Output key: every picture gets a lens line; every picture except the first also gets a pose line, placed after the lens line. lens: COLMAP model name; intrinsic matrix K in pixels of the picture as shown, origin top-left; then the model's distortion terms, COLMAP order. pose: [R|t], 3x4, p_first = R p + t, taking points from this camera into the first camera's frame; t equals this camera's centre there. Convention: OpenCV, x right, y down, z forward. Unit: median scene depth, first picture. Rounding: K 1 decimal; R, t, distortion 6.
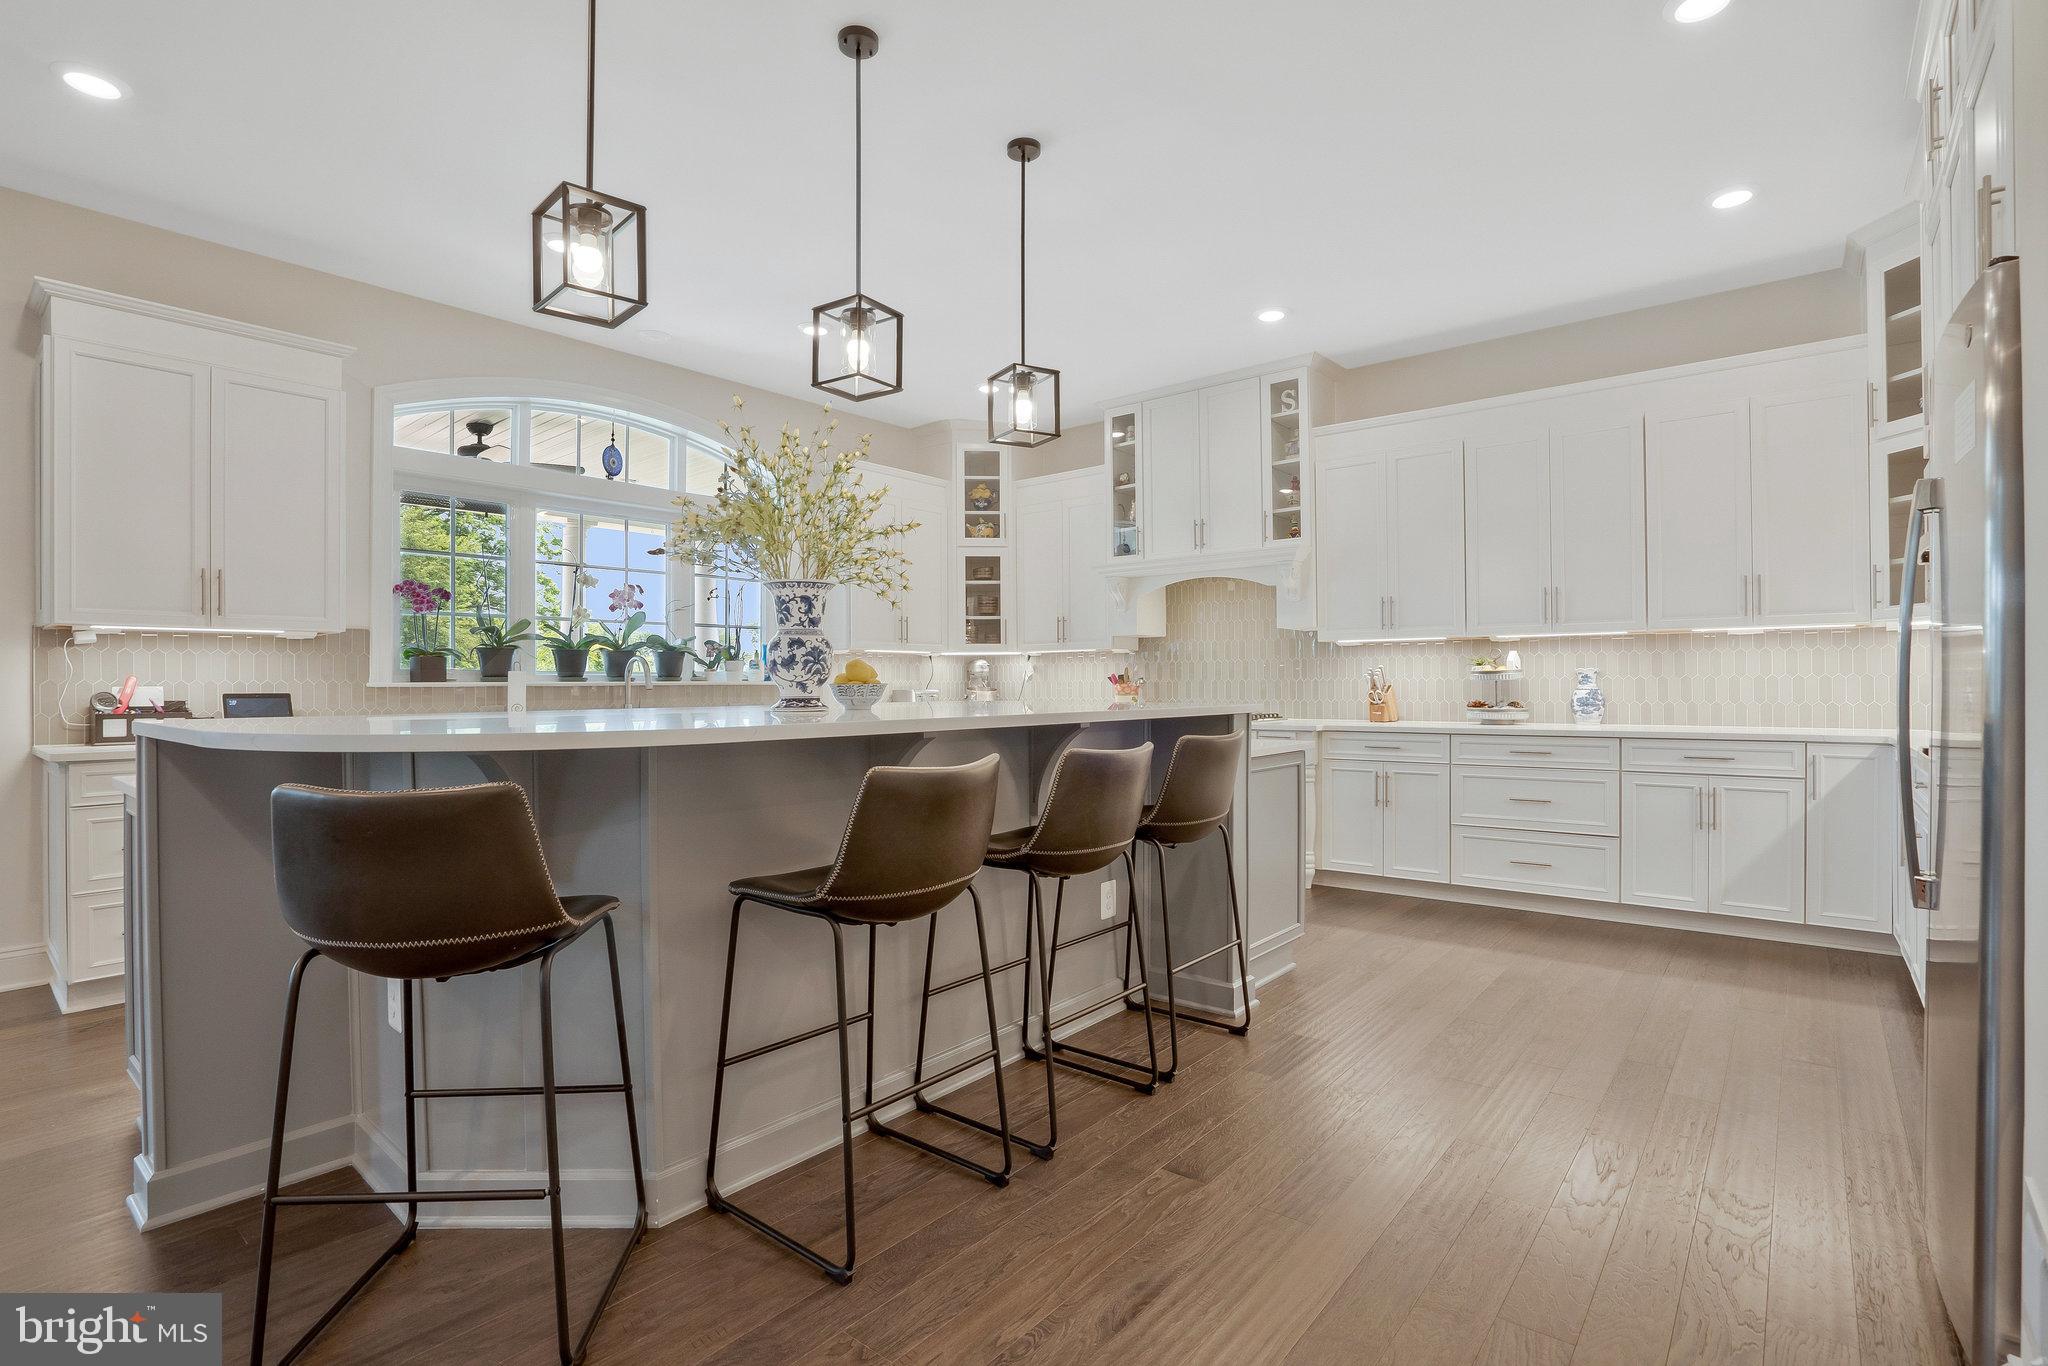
lens RADIAL K [[968.5, 0, 1018.3], [0, 968.5, 690.7], [0, 0, 1]] dist [-0.062994, 0.025291]
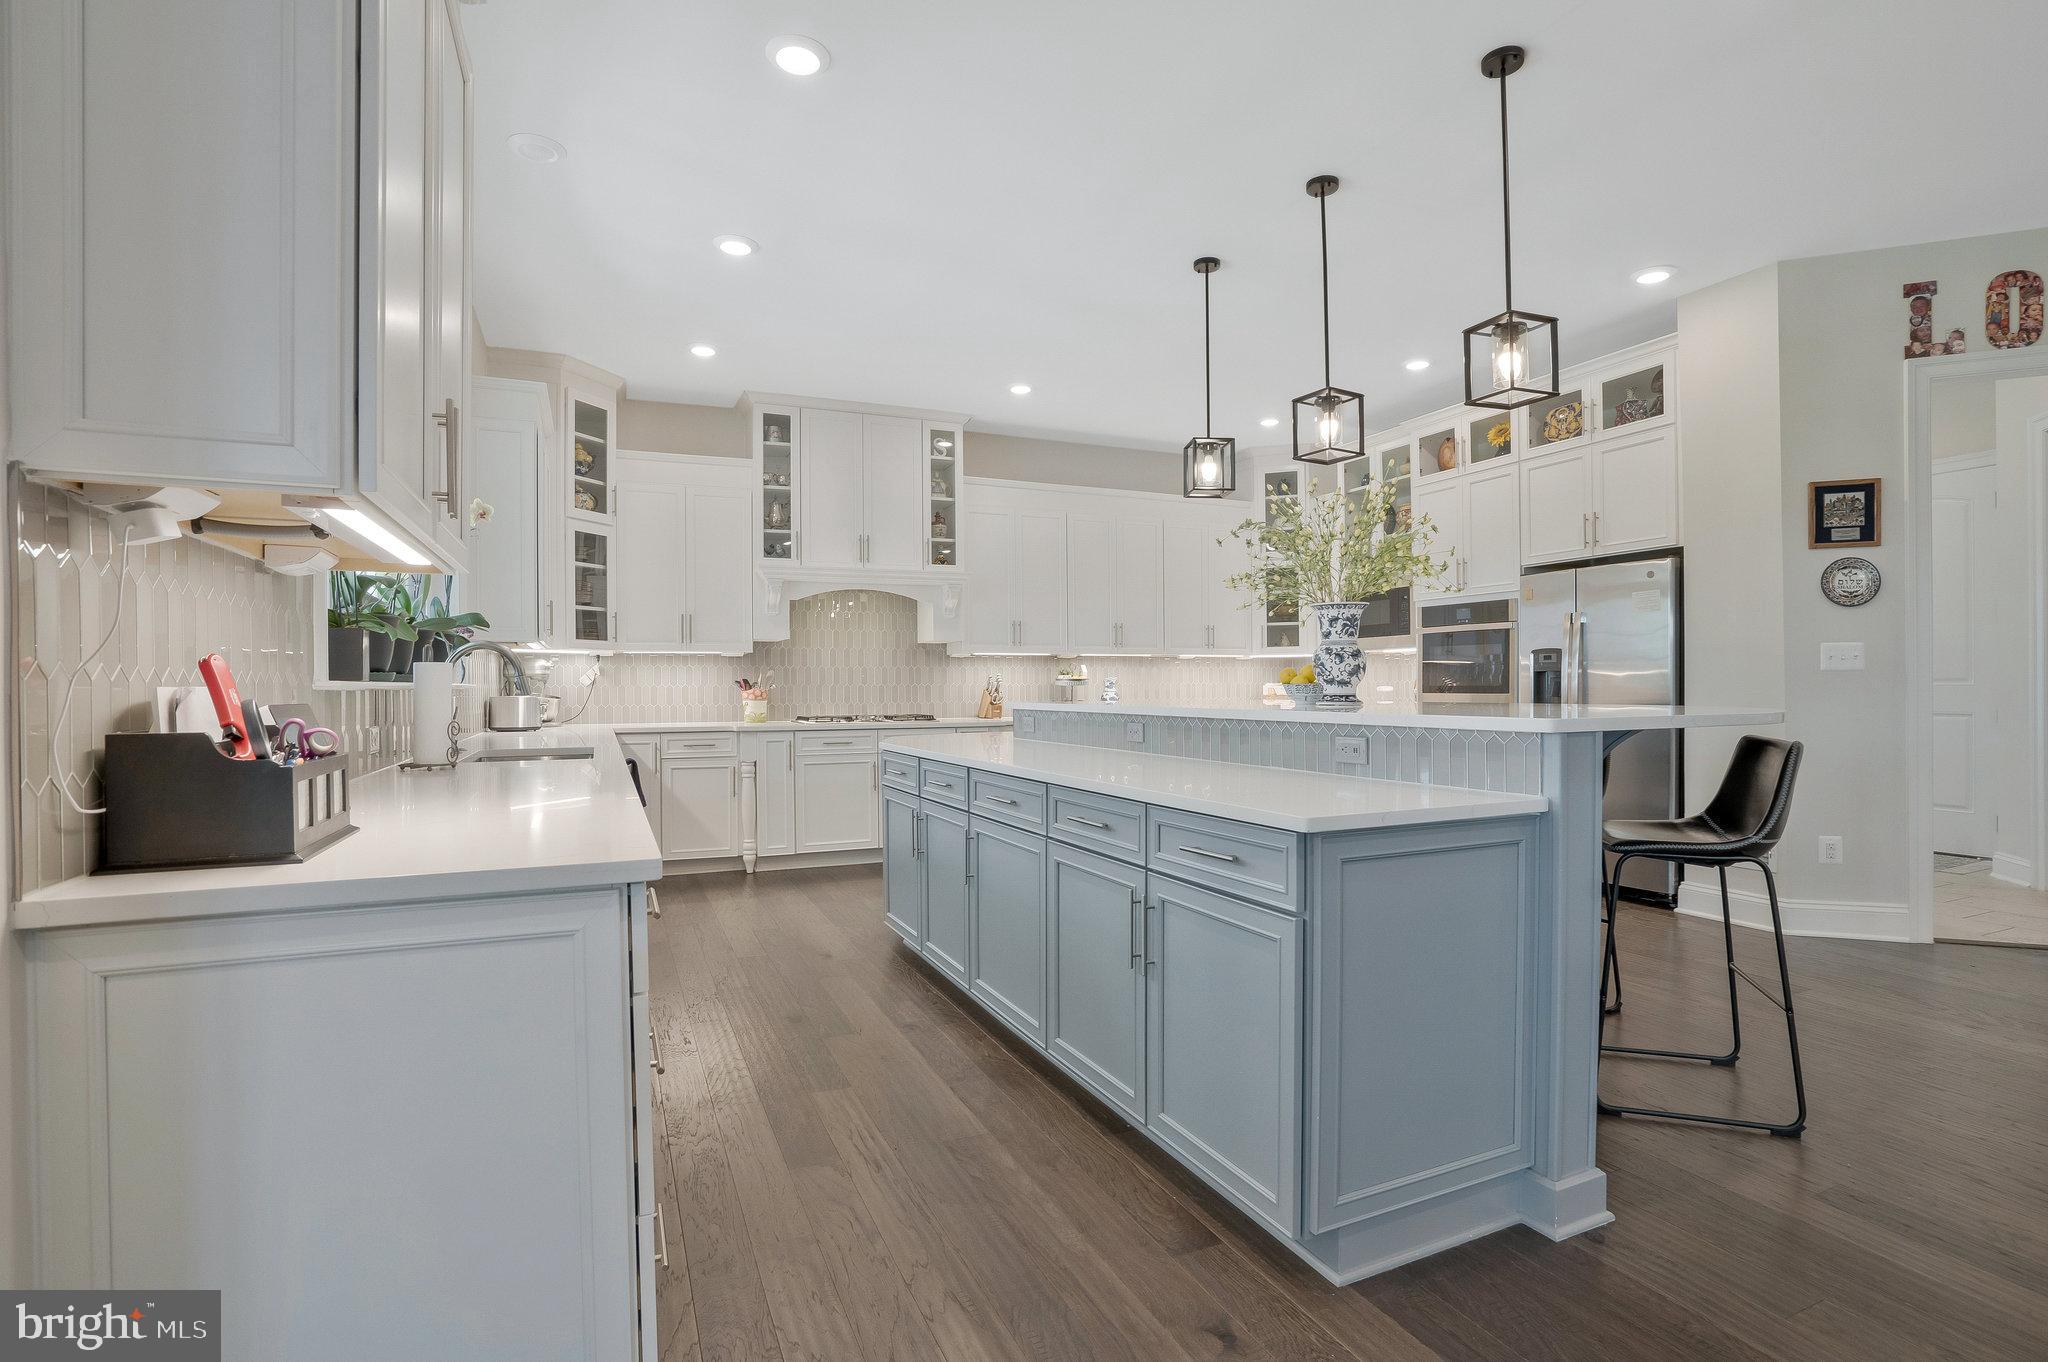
lens RADIAL K [[968.5, 0, 1018.3], [0, 968.5, 688.7], [0, 0, 1]] dist [-0.062994, 0.025291]
pose [[0.458957, 0.000106, 0.888459, -0.926653], [0.009282, 0.999945, -0.004915, 0.000457], [-0.888410, 0.010502, 0.458930, 0.478418]]
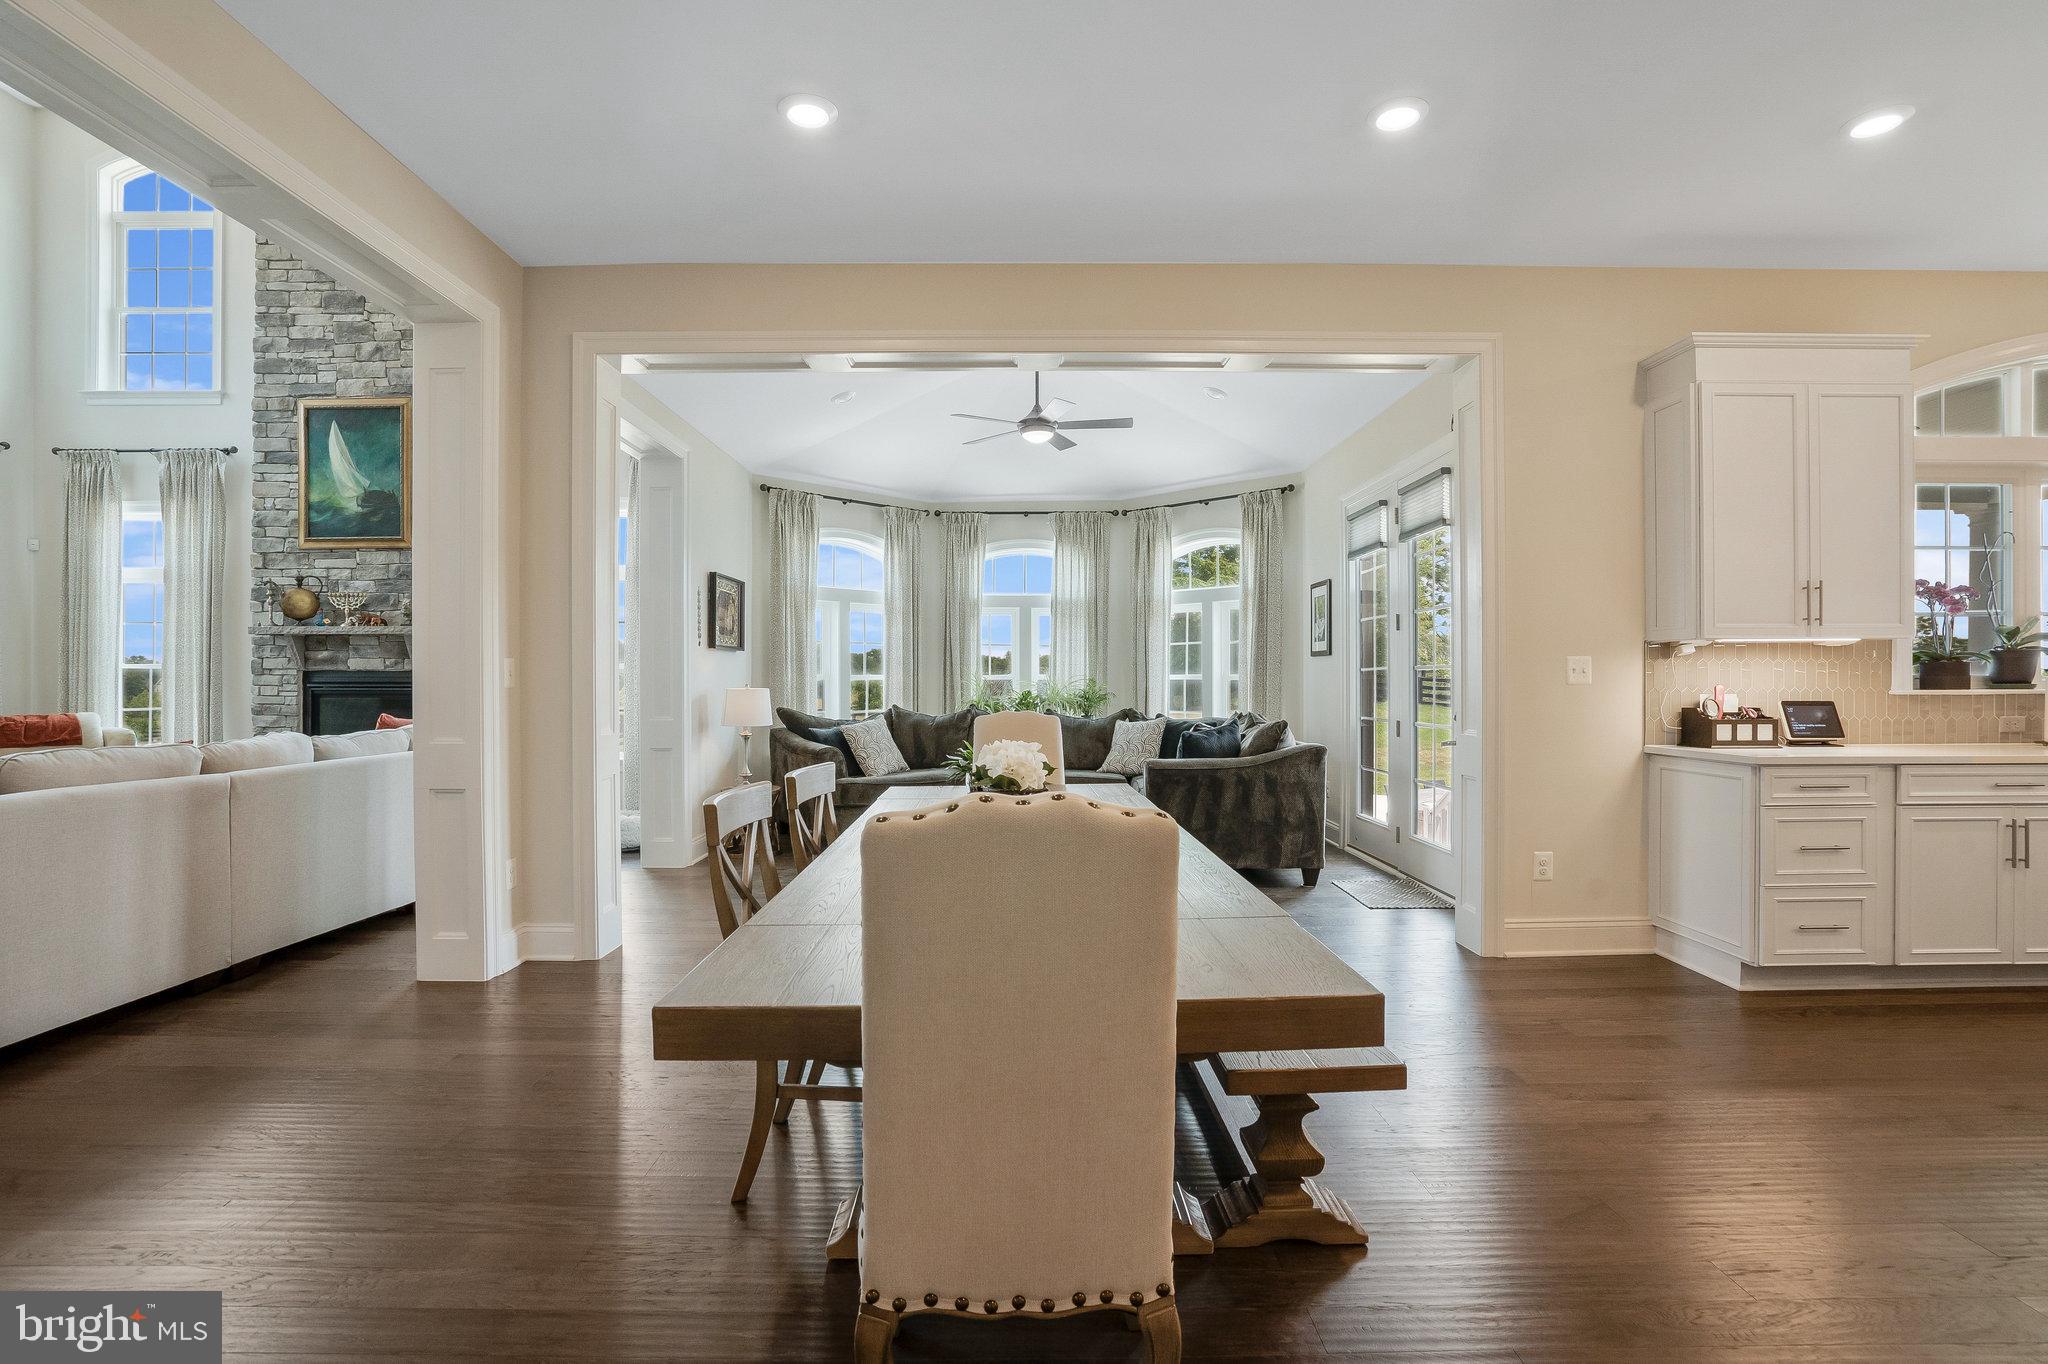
lens RADIAL K [[968.5, 0, 1018.3], [0, 968.5, 689.7], [0, 0, 1]] dist [-0.062994, 0.025291]
pose [[0.632544, 0.008332, -0.774480, -0.508015], [-0.005647, 0.999965, 0.006146, -0.009620], [0.774504, 0.000485, 0.632569, -0.268723]]
